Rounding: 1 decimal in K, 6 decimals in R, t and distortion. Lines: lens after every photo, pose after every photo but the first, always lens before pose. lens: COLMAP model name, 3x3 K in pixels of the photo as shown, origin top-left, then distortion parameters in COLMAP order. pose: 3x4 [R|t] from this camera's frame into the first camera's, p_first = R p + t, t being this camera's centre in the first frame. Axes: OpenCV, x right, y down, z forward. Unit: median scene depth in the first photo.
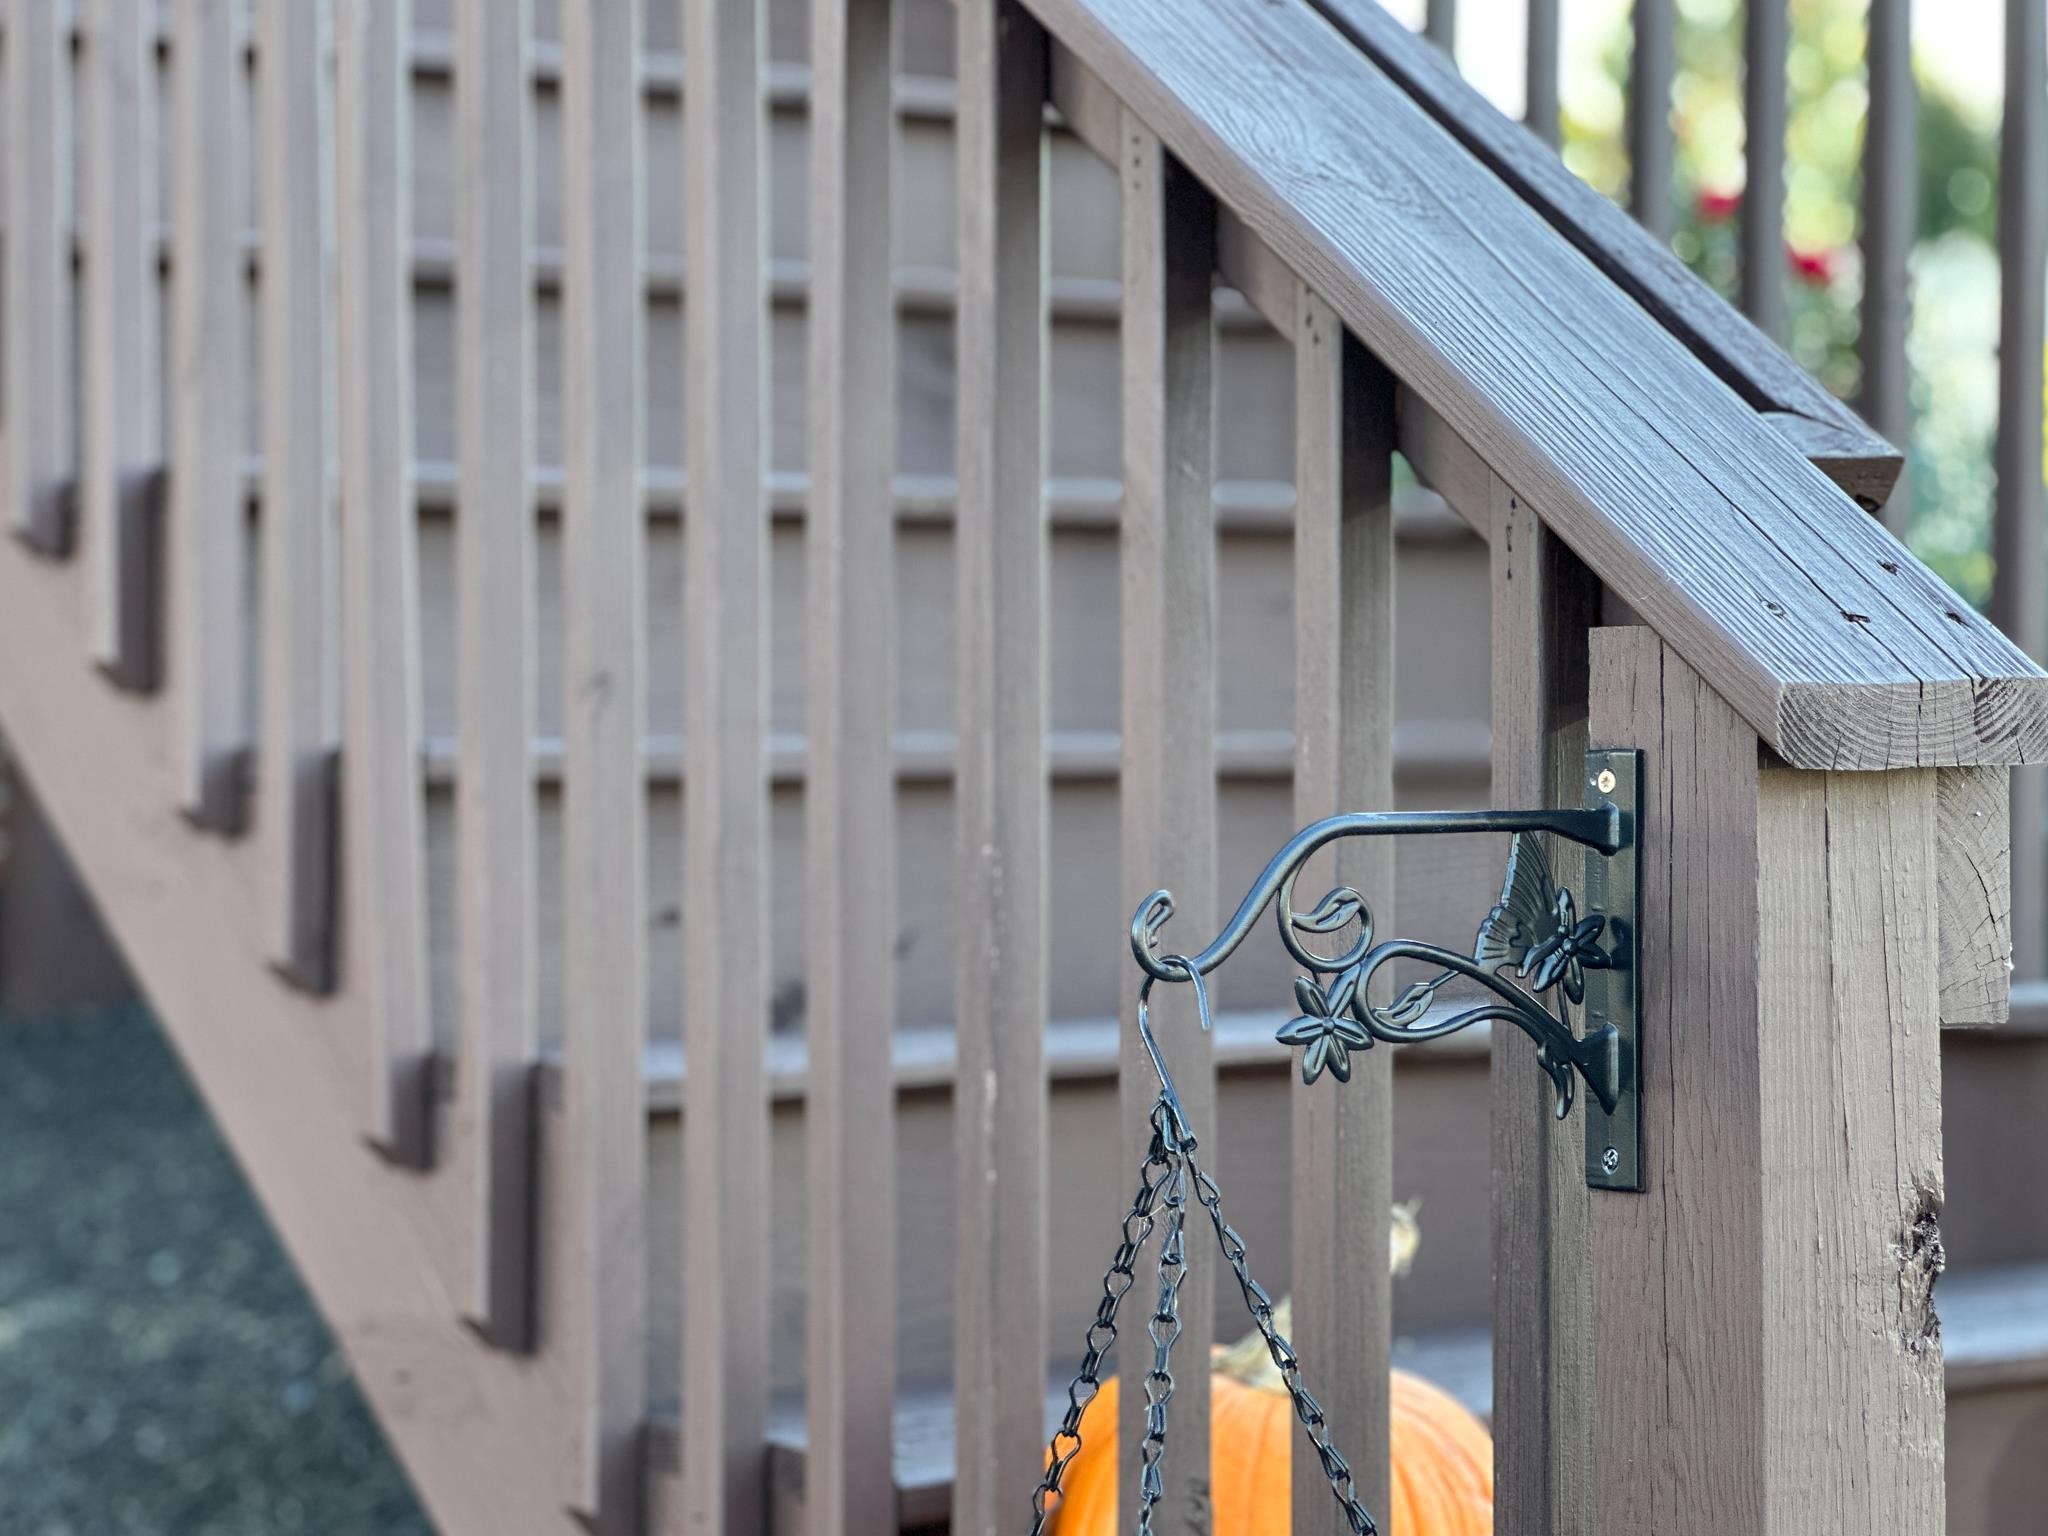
lens RADIAL K [[4575.9, 0, 1024.3], [0, 4575.9, 768.1], [0, 0, 1]] dist [0.172636, 0.000000]
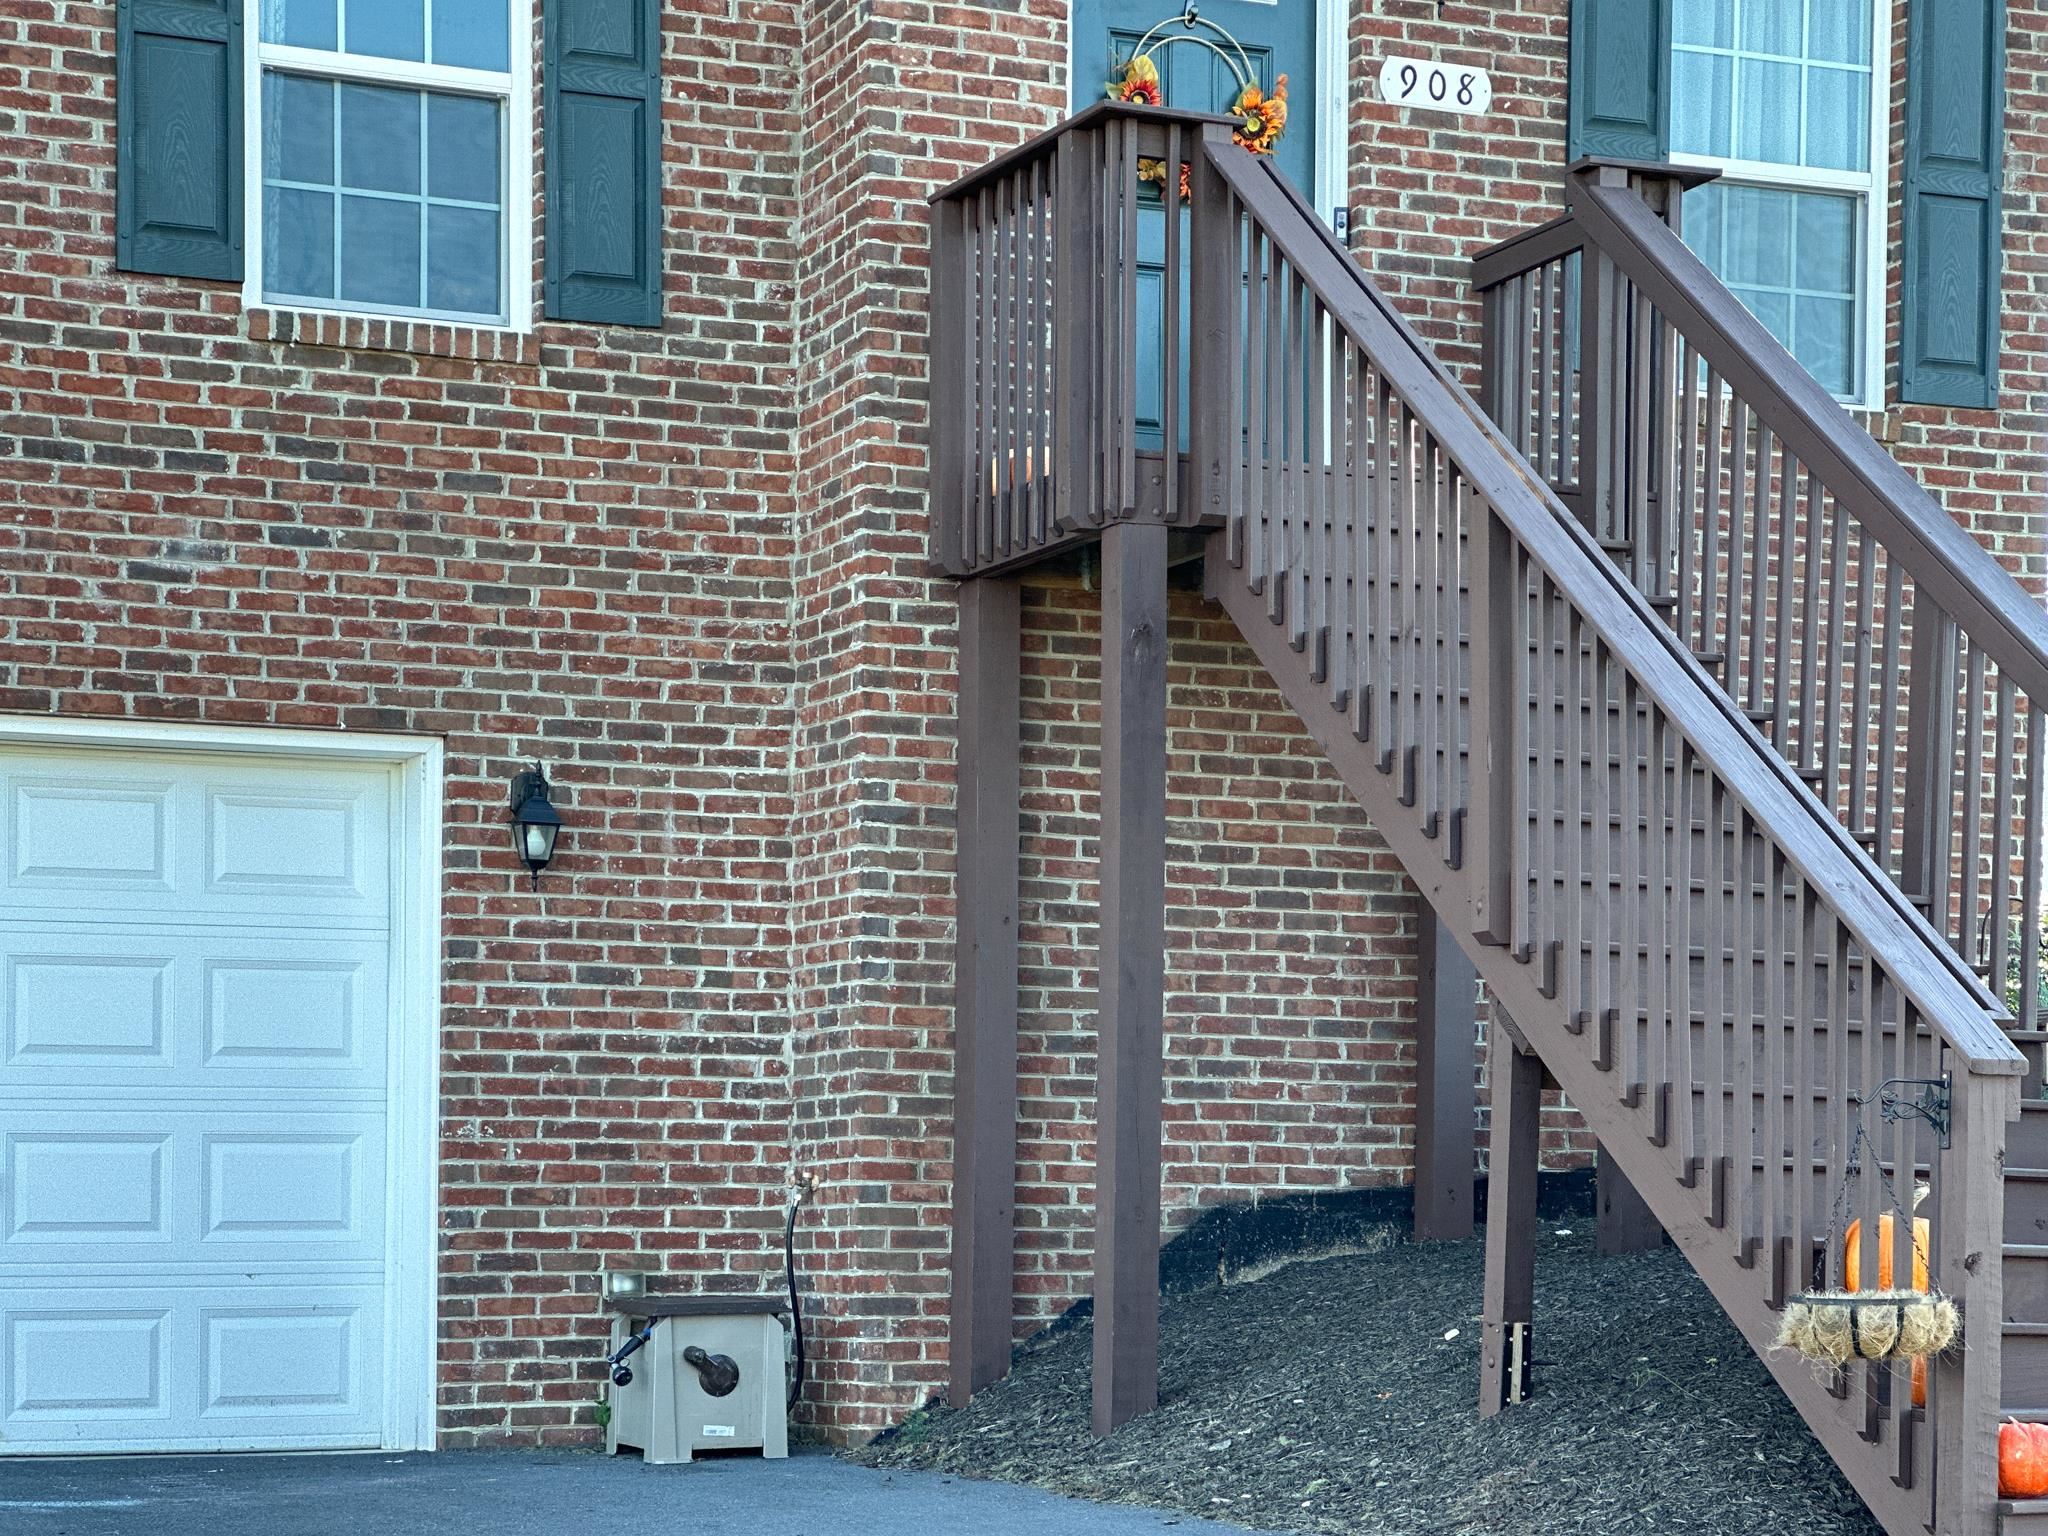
lens RADIAL K [[4575.9, 0, 1025.5], [0, 4575.9, 784.6], [0, 0, 1]] dist [0.172636, 0.000000]
pose [[0.982922, 0.019631, -0.182974, 0.025201], [-0.038754, 0.994077, -0.101531, 0.168951], [0.179898, 0.106888, 0.977861, -3.085925]]
